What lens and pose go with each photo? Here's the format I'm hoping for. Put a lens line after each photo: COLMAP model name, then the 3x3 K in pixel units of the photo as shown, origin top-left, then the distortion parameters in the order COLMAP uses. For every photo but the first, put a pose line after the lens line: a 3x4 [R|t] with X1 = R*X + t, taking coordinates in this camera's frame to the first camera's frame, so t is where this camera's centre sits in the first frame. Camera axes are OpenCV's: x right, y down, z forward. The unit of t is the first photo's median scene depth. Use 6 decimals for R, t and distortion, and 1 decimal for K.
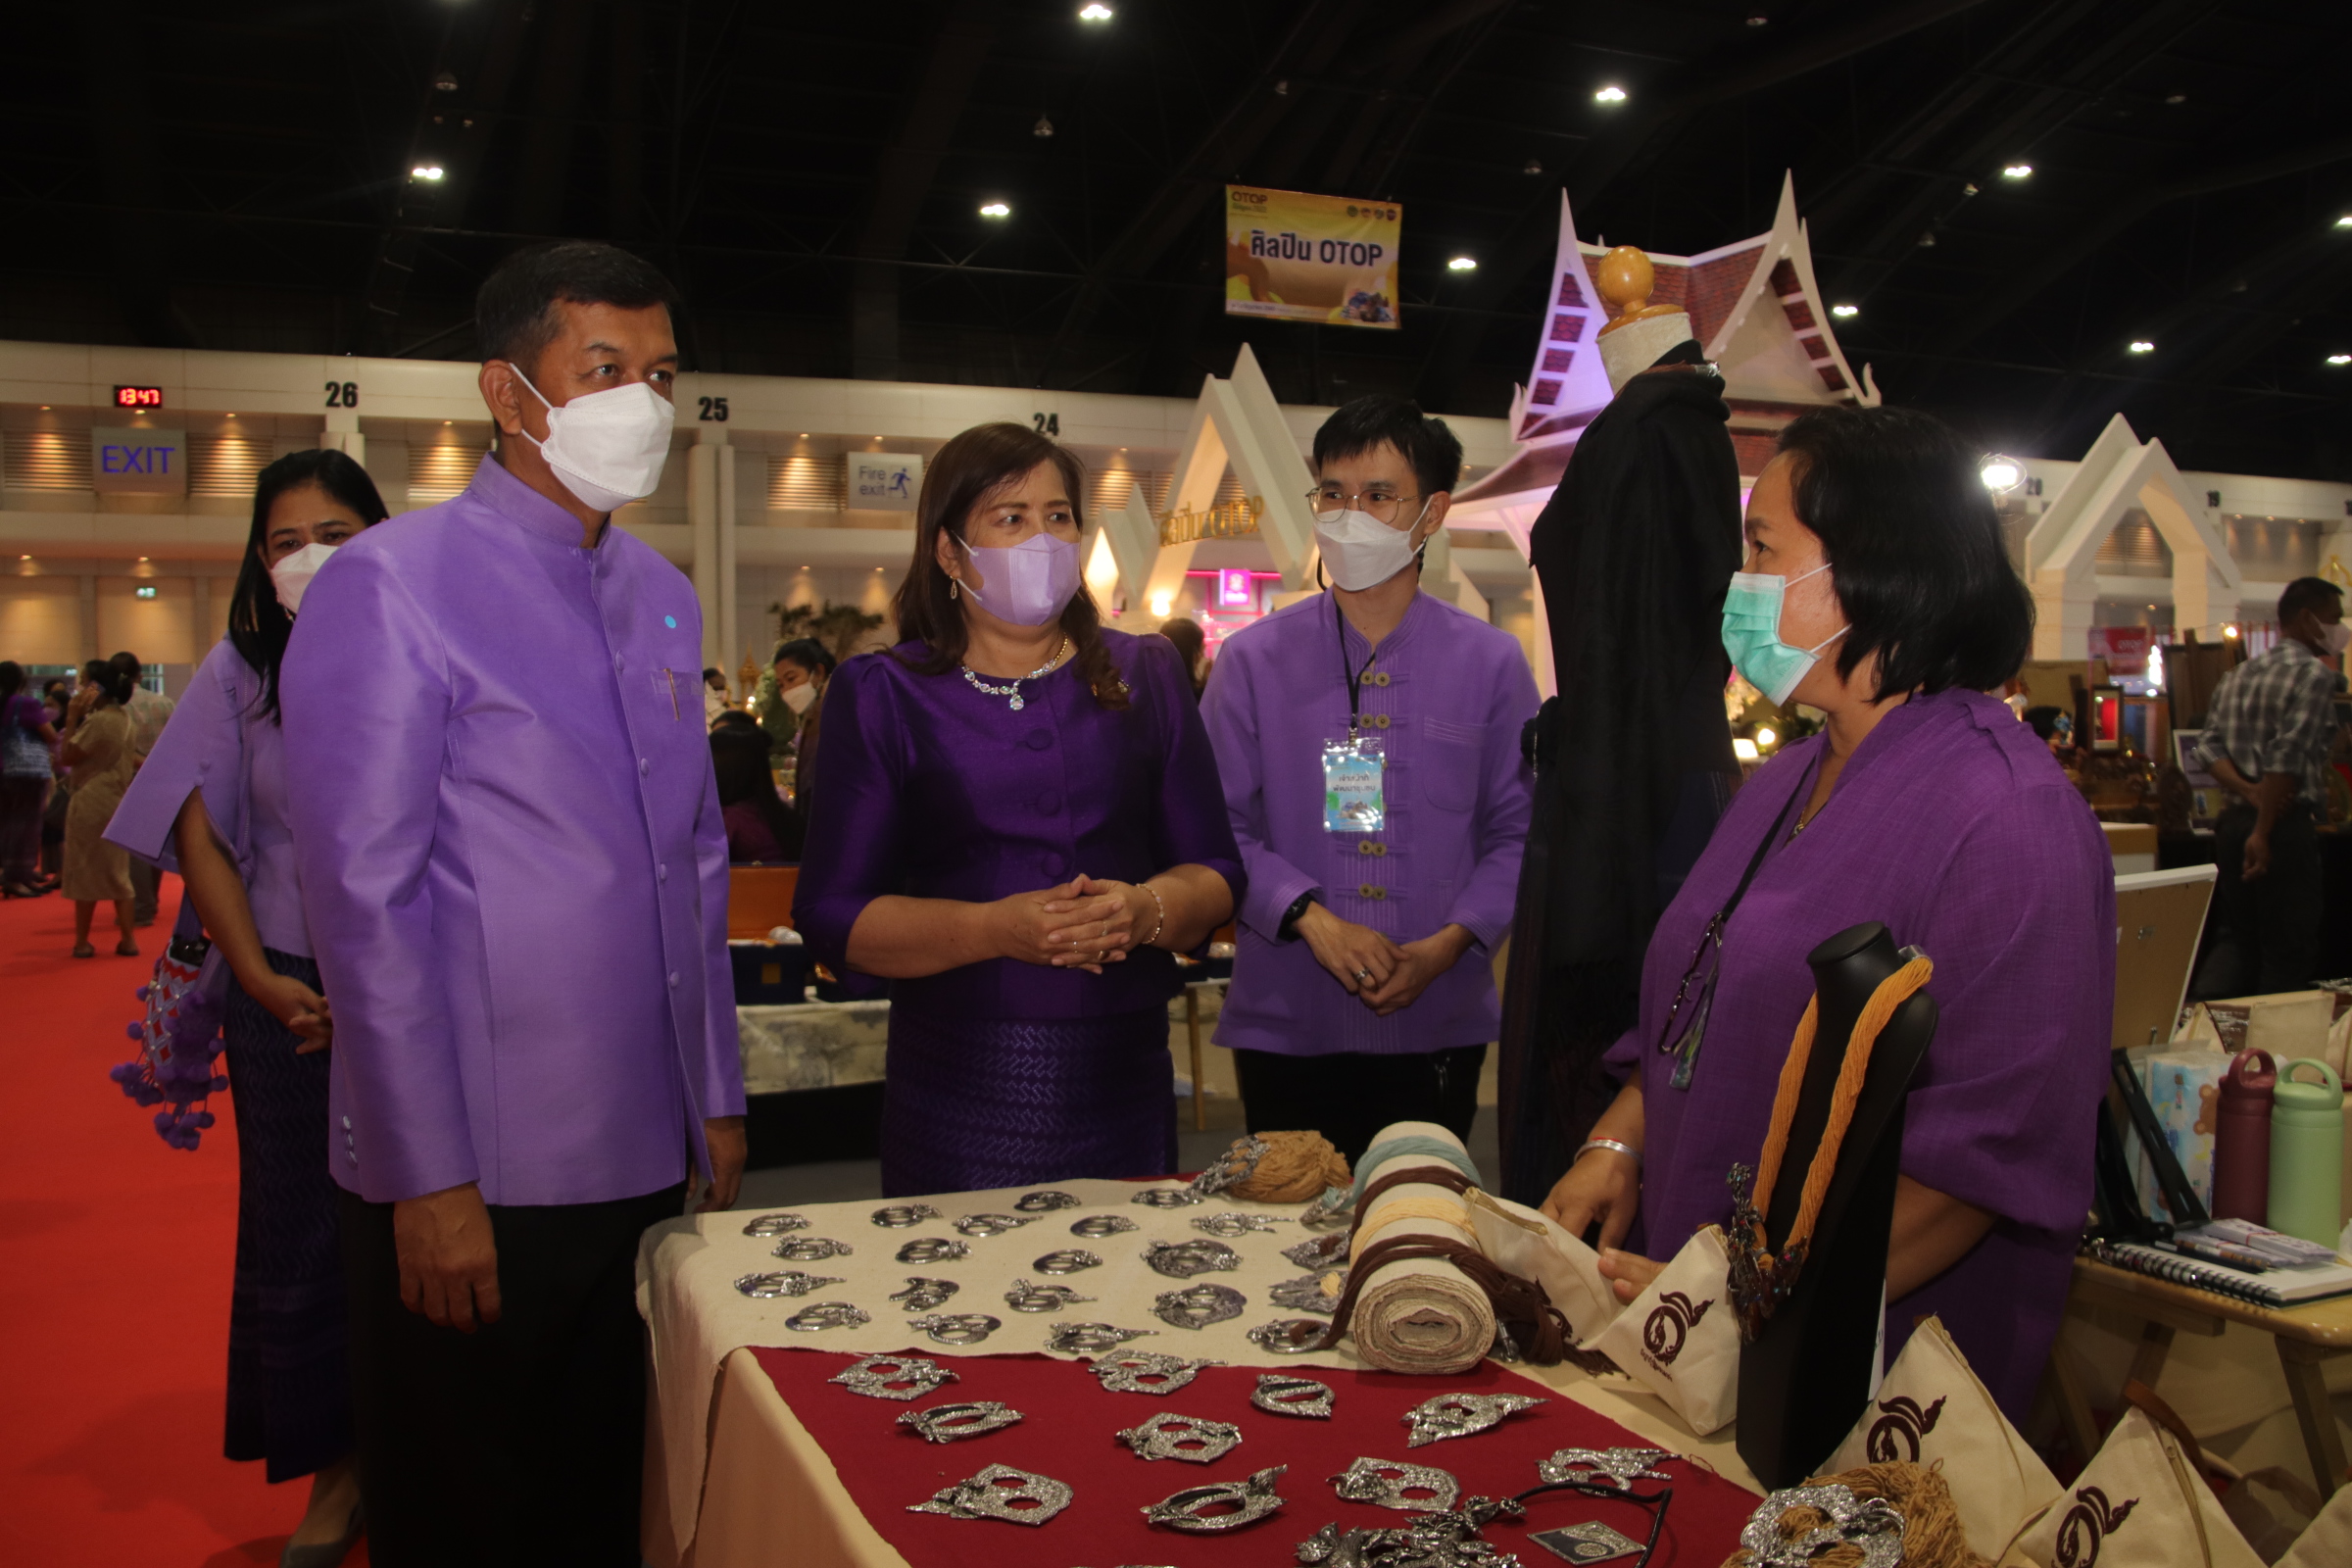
lens RADIAL K [[2140.5, 0, 1245.8], [0, 2140.5, 838.5], [0, 0, 1]] dist [-0.117495, 0.117732]
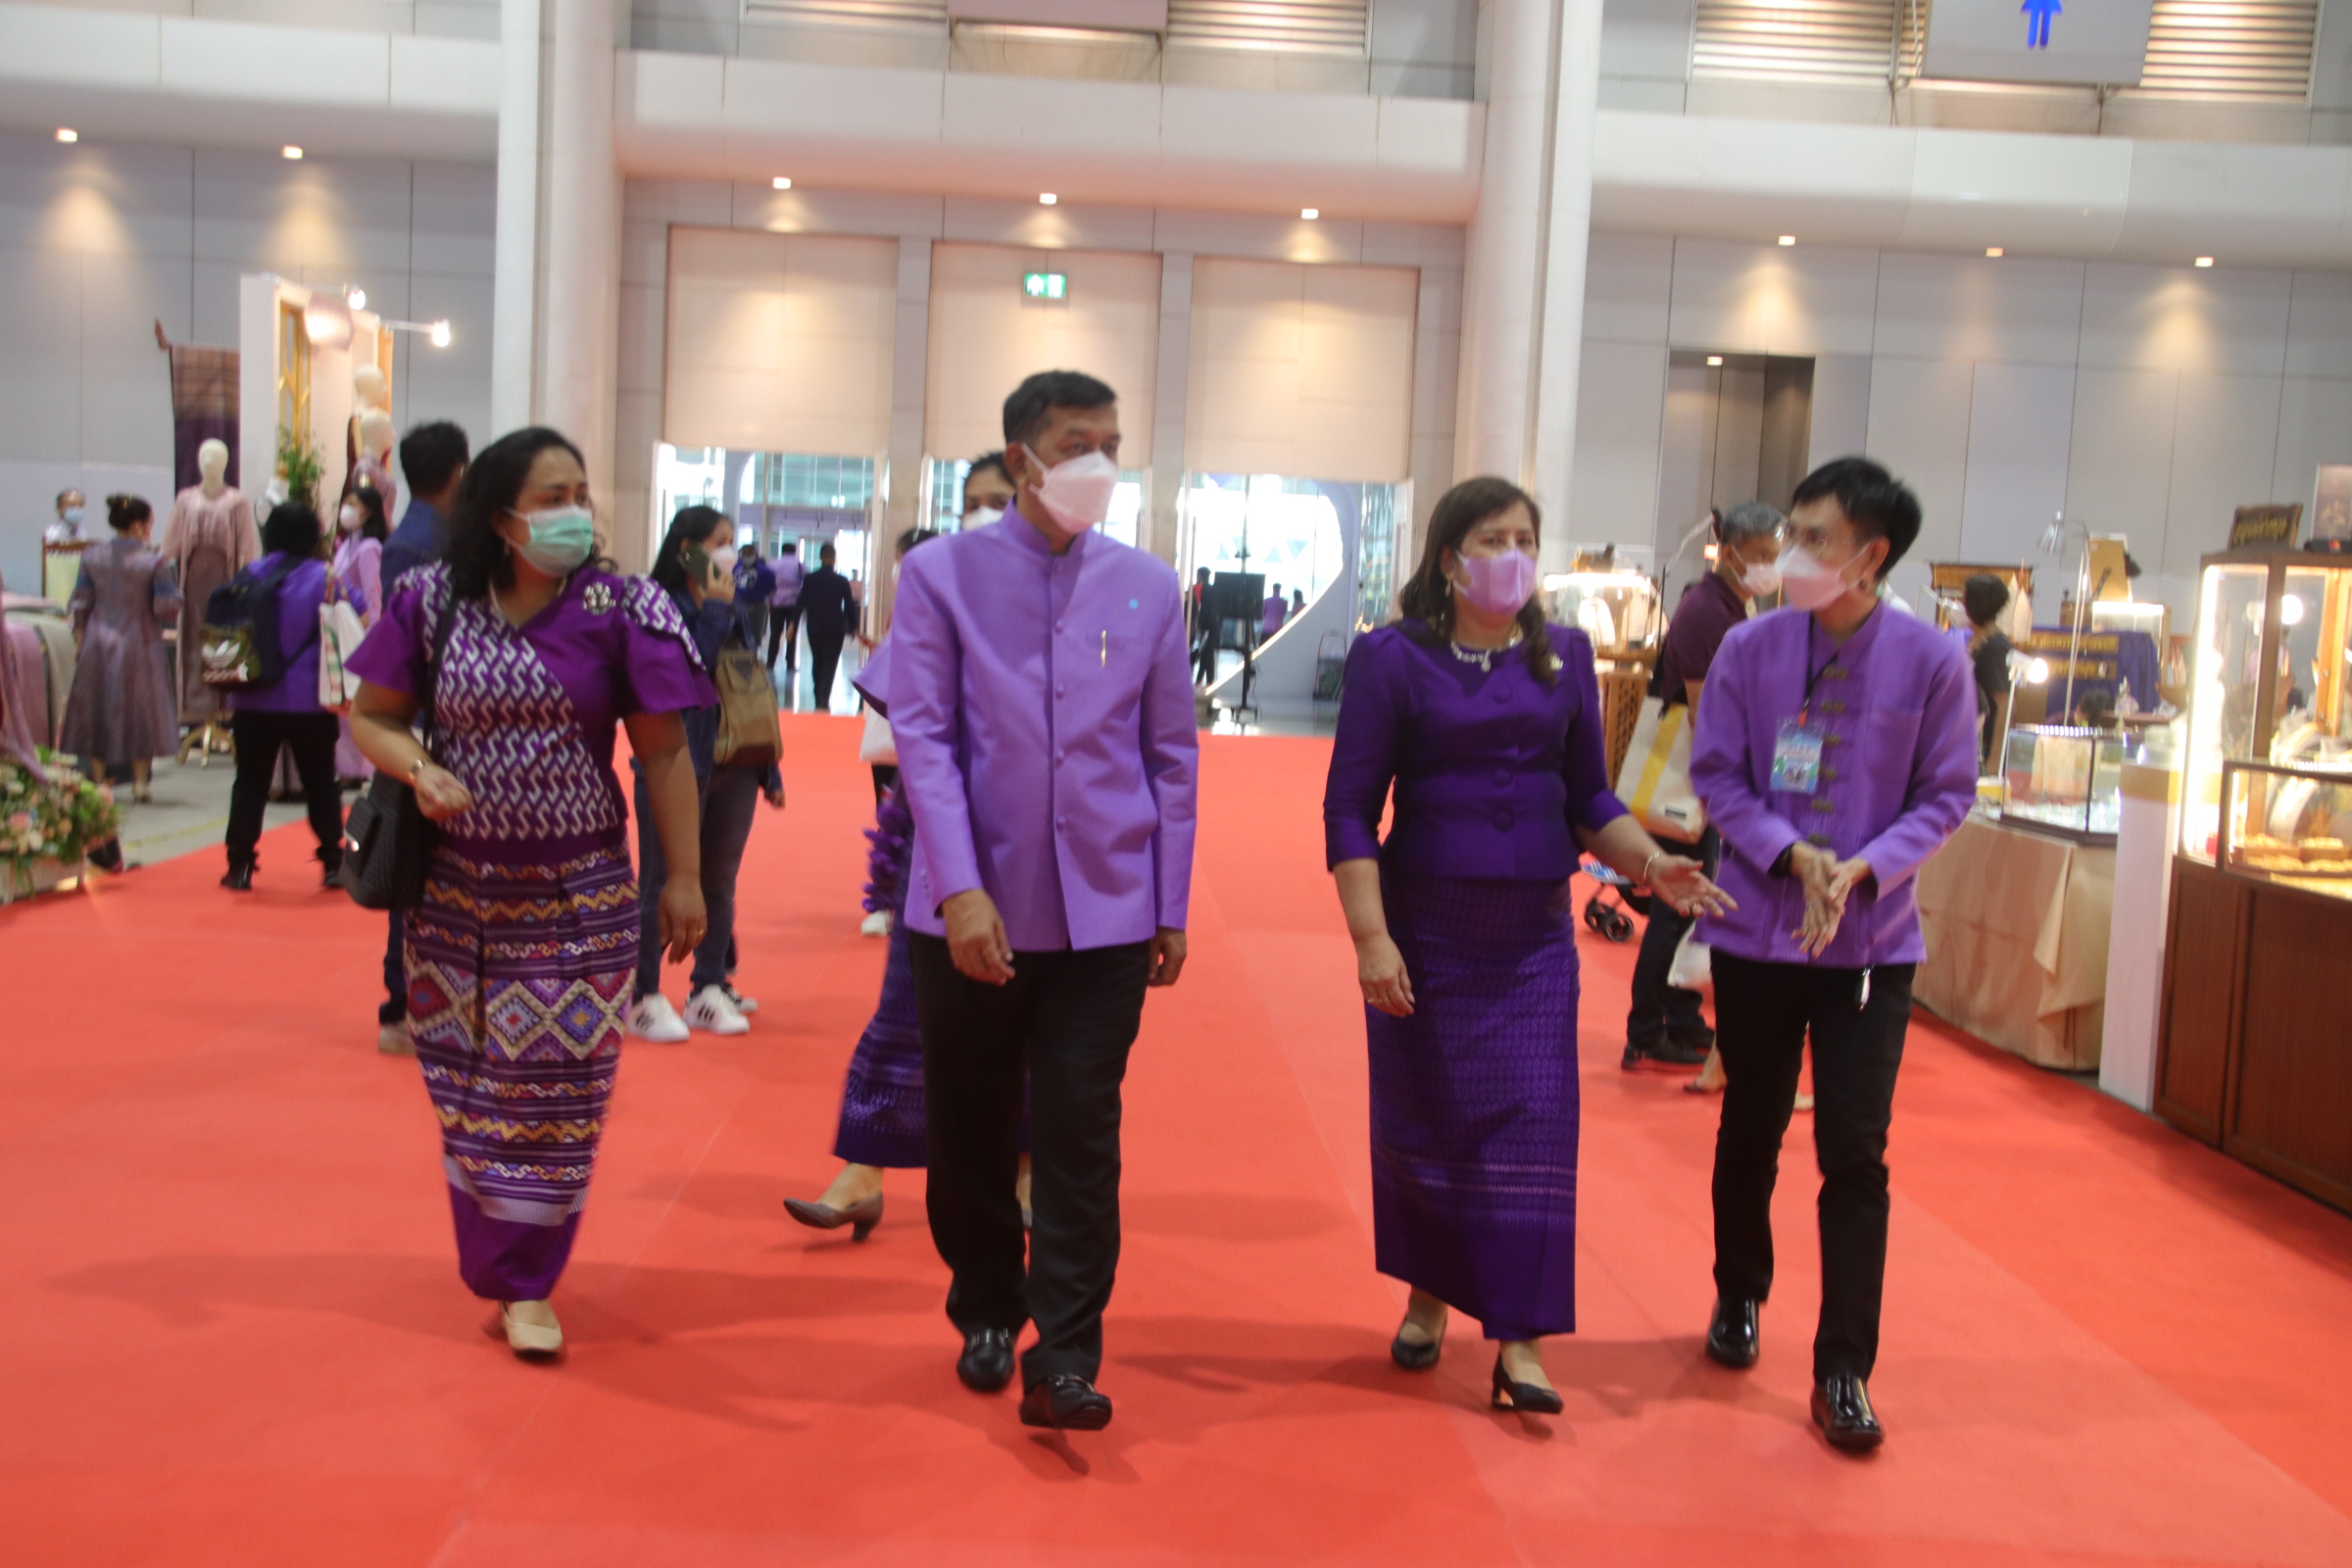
lens RADIAL K [[2761.1, 0, 1201.4], [0, 2761.1, 835.8], [0, 0, 1]] dist [0.055923, 0.000000]
pose [[0.929564, 0.092821, -0.356785, -0.306705], [-0.081647, 0.995586, 0.046288, -0.041018], [0.359507, -0.013897, 0.933039, 0.526424]]
